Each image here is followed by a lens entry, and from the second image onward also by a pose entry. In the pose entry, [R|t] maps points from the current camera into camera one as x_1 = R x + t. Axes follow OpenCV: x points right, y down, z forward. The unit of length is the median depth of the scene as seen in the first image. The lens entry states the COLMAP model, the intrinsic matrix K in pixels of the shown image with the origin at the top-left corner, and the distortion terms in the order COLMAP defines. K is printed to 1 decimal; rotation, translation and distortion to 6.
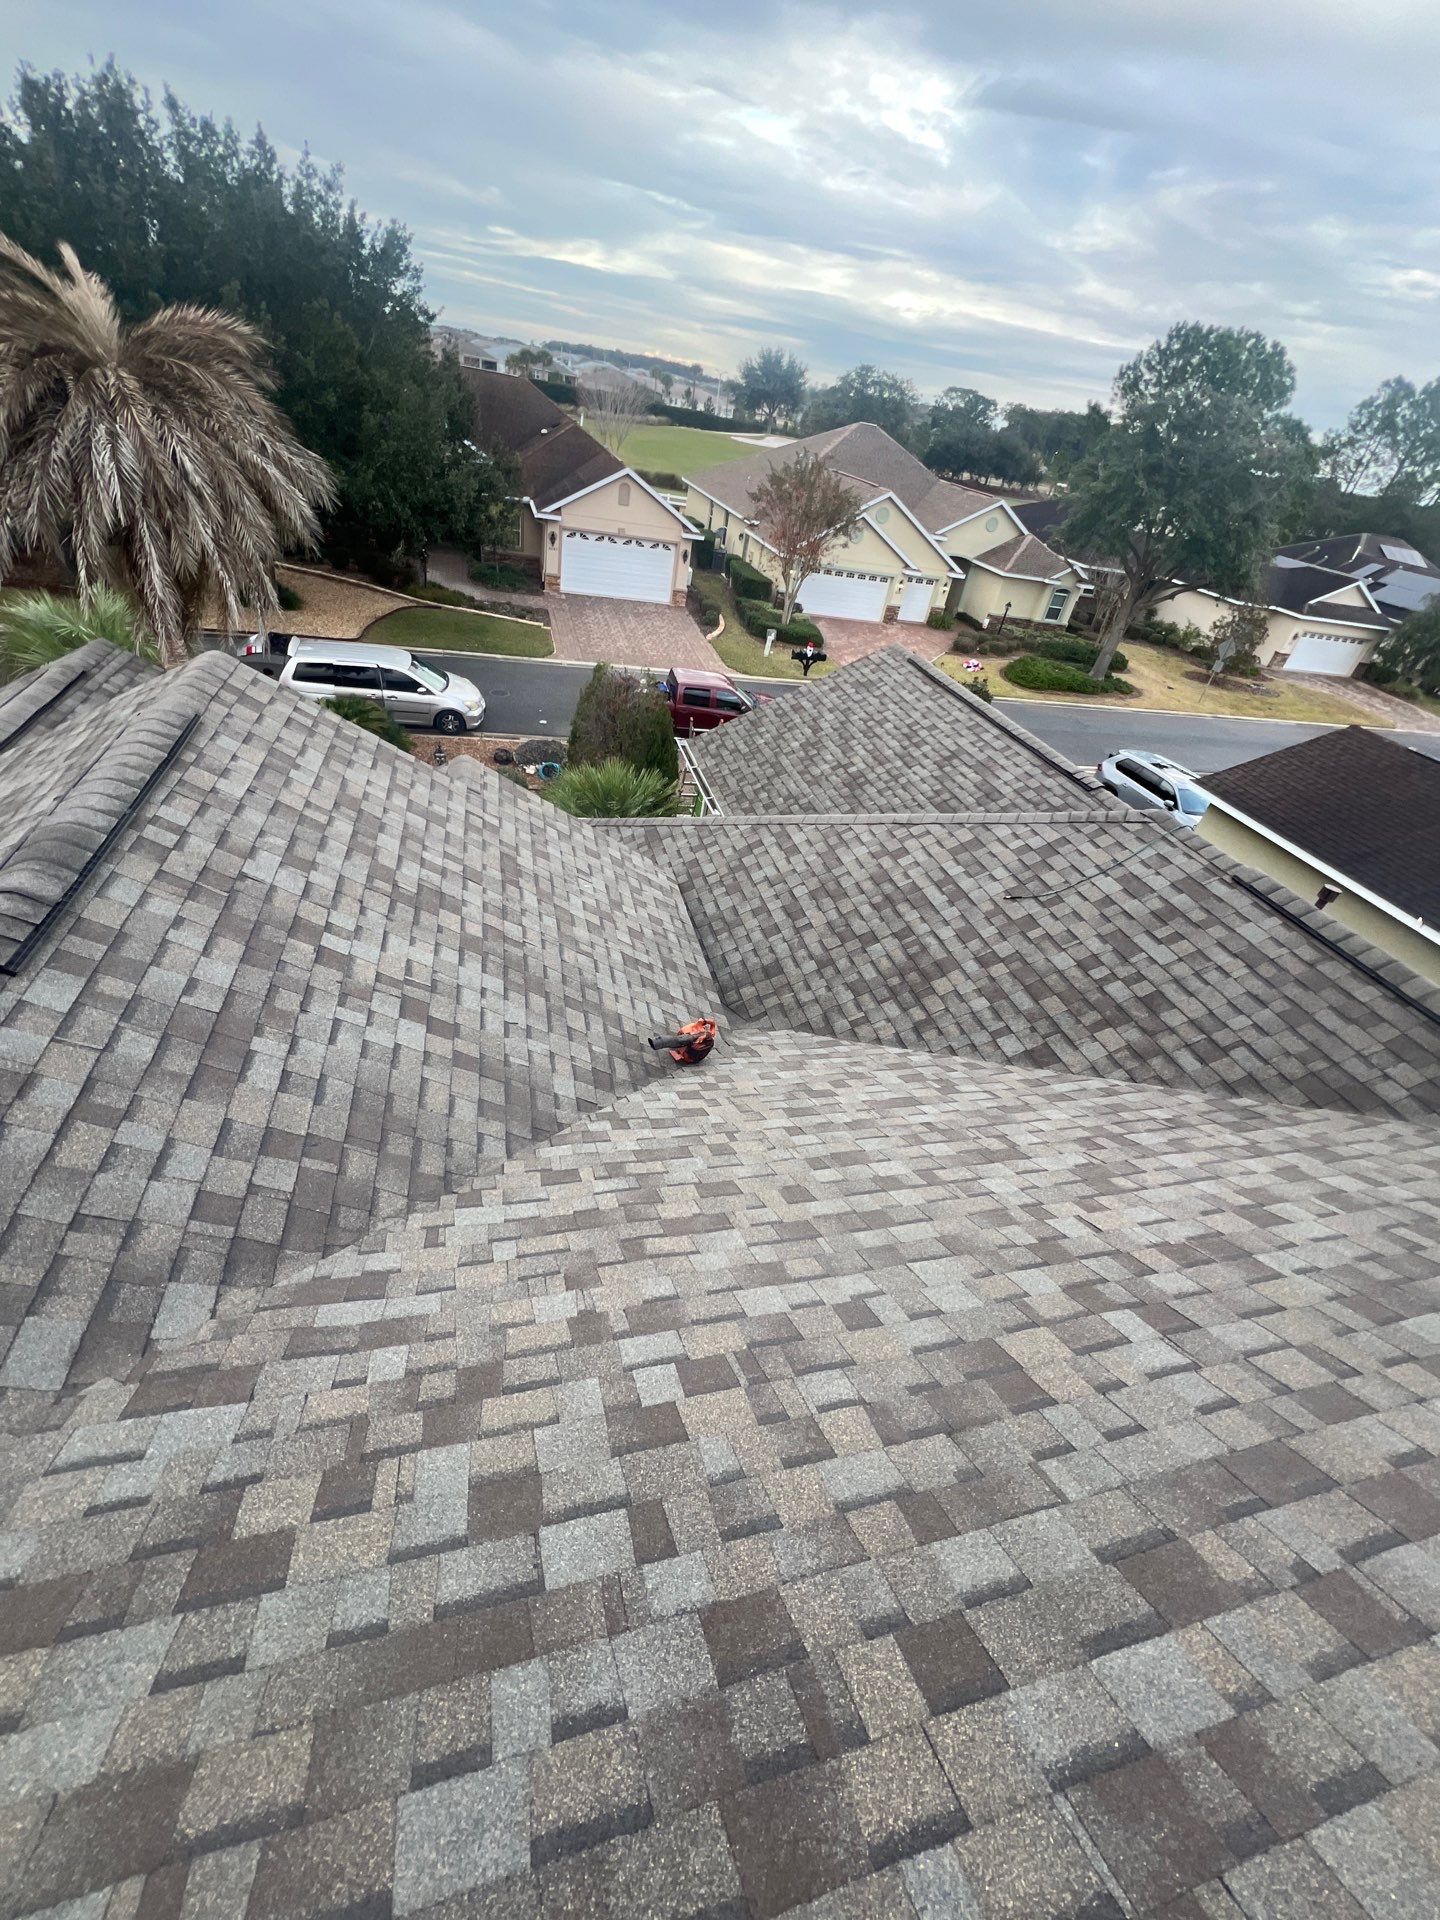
lens RADIAL K [[773.6, 0, 720.0], [0, 773.6, 960.0], [0, 0, 1]] dist [-0.004846, -0.000332]
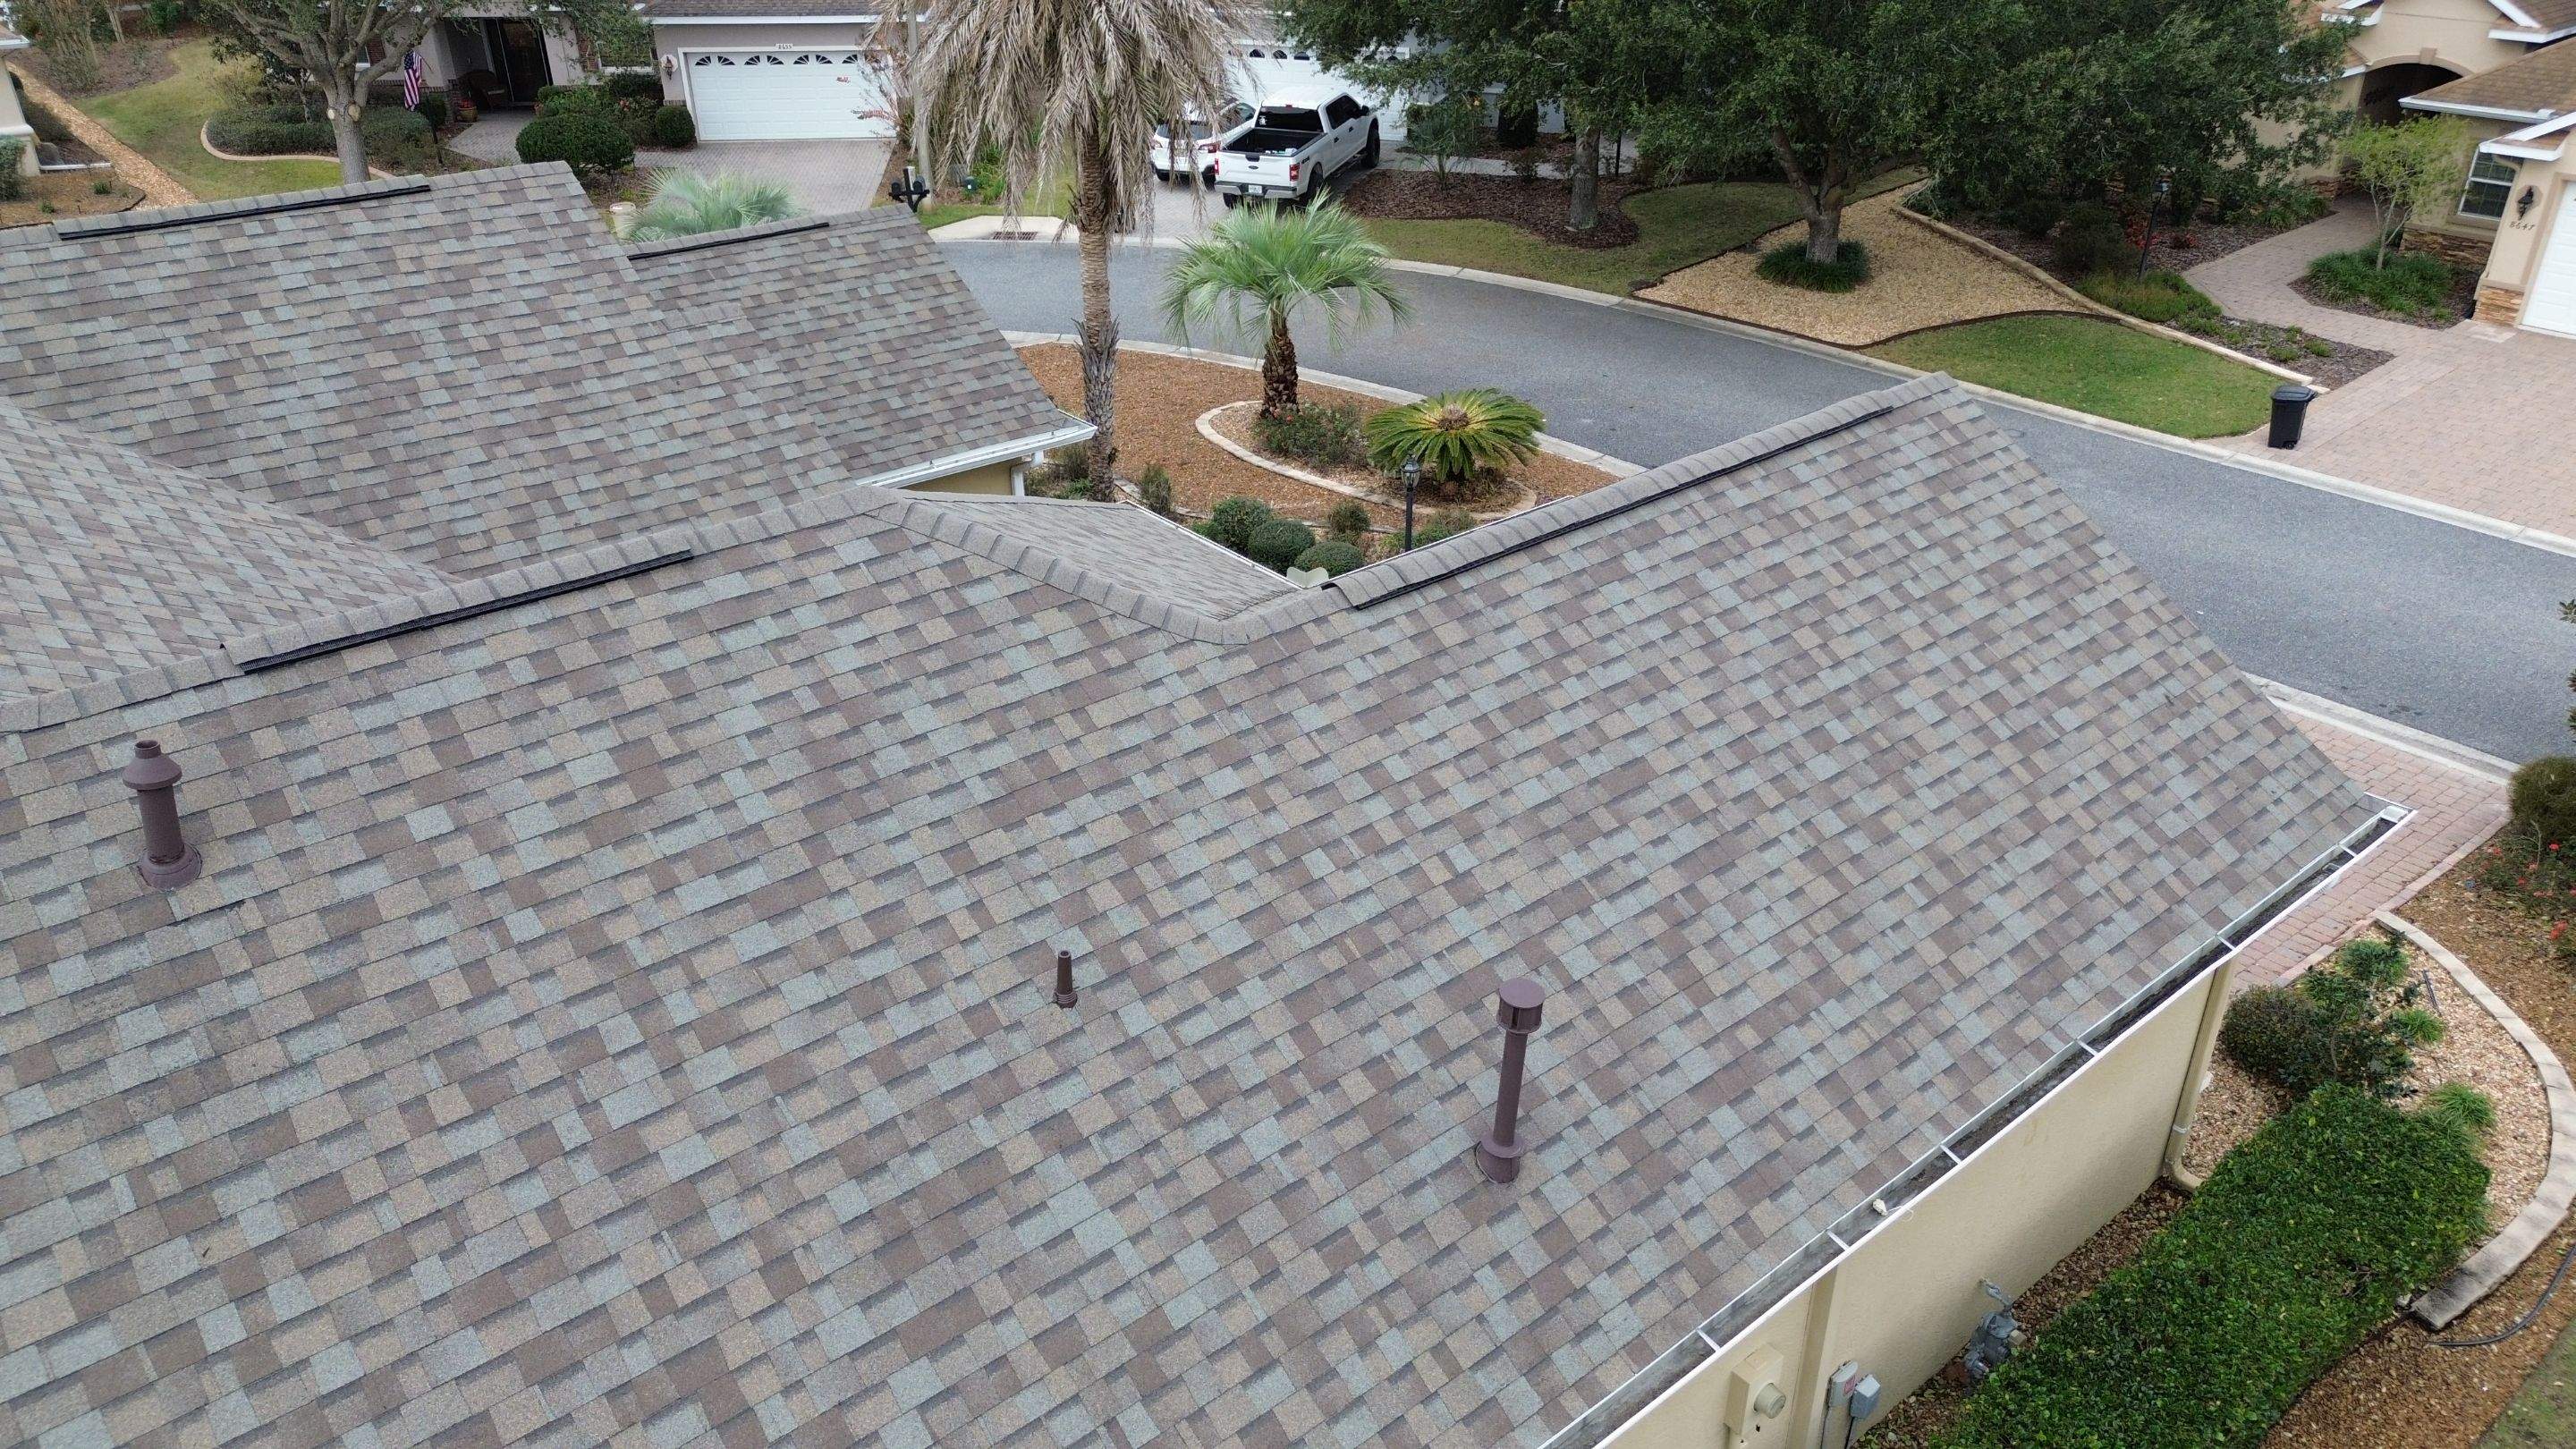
lens RADIAL K [[1819.0, 0, 1291.1], [0, 1819.0, 719.7], [0, 0, 1]] dist [0.065581, -0.058712]
pose [[0.422386, 0.280912, -0.861788, 0.392656], [-0.477968, 0.876862, 0.051560, -0.052882], [0.770153, 0.390129, 0.504641, 0.123776]]
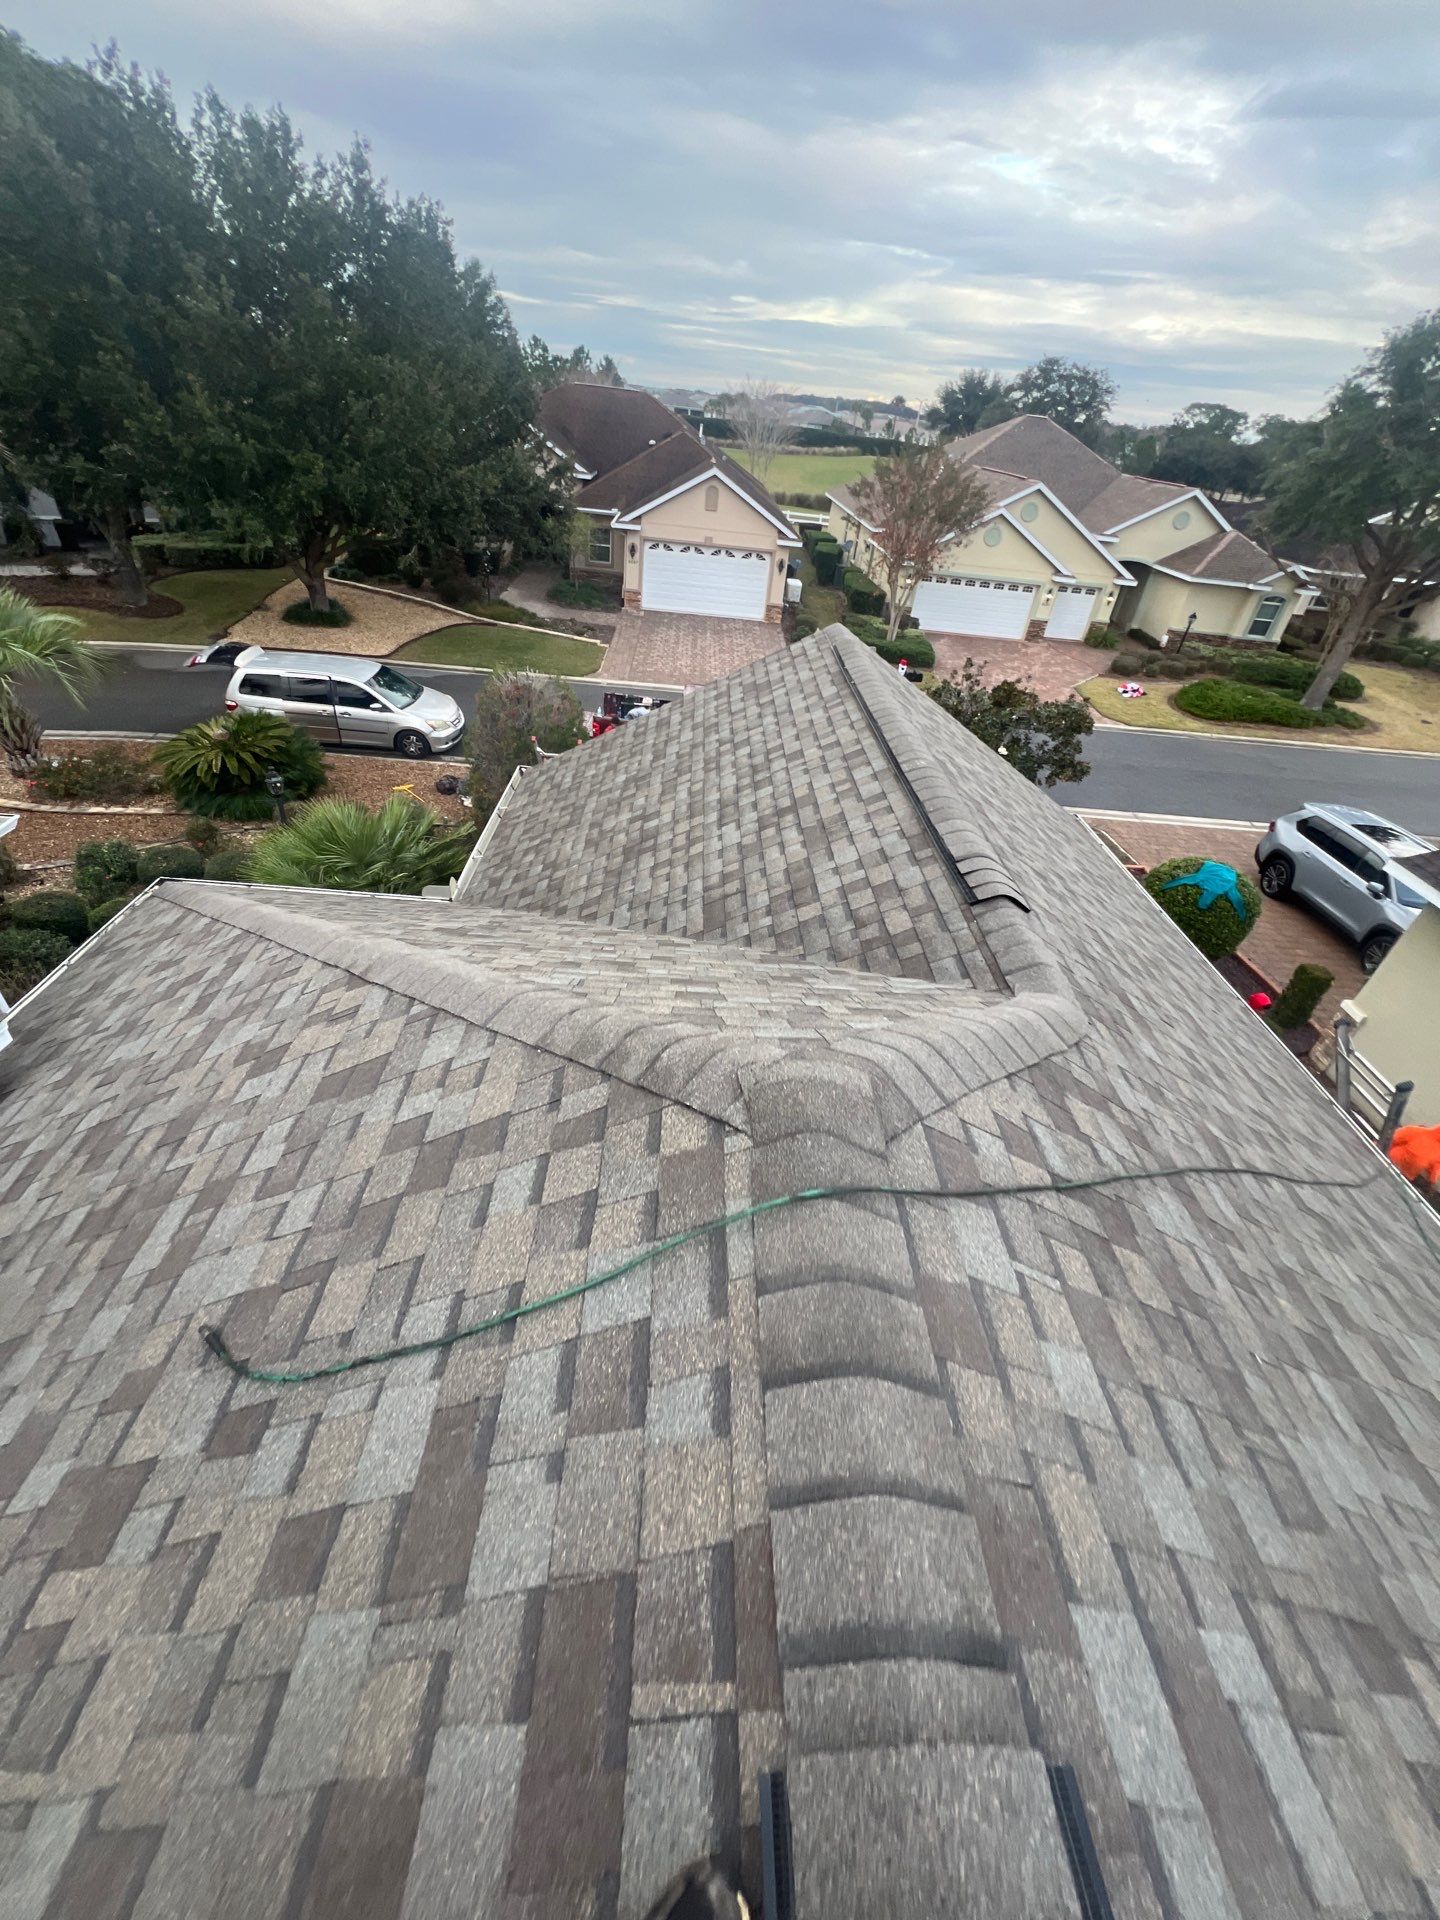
lens RADIAL K [[765.6, 0, 720.0], [0, 765.6, 960.0], [0, 0, 1]] dist [-0.005259, 0.000433]
pose [[0.969759, 0.083214, -0.229440, 0.124850], [-0.091794, 0.995413, -0.026963, -0.046383], [0.226144, 0.047209, 0.972949, 0.158219]]
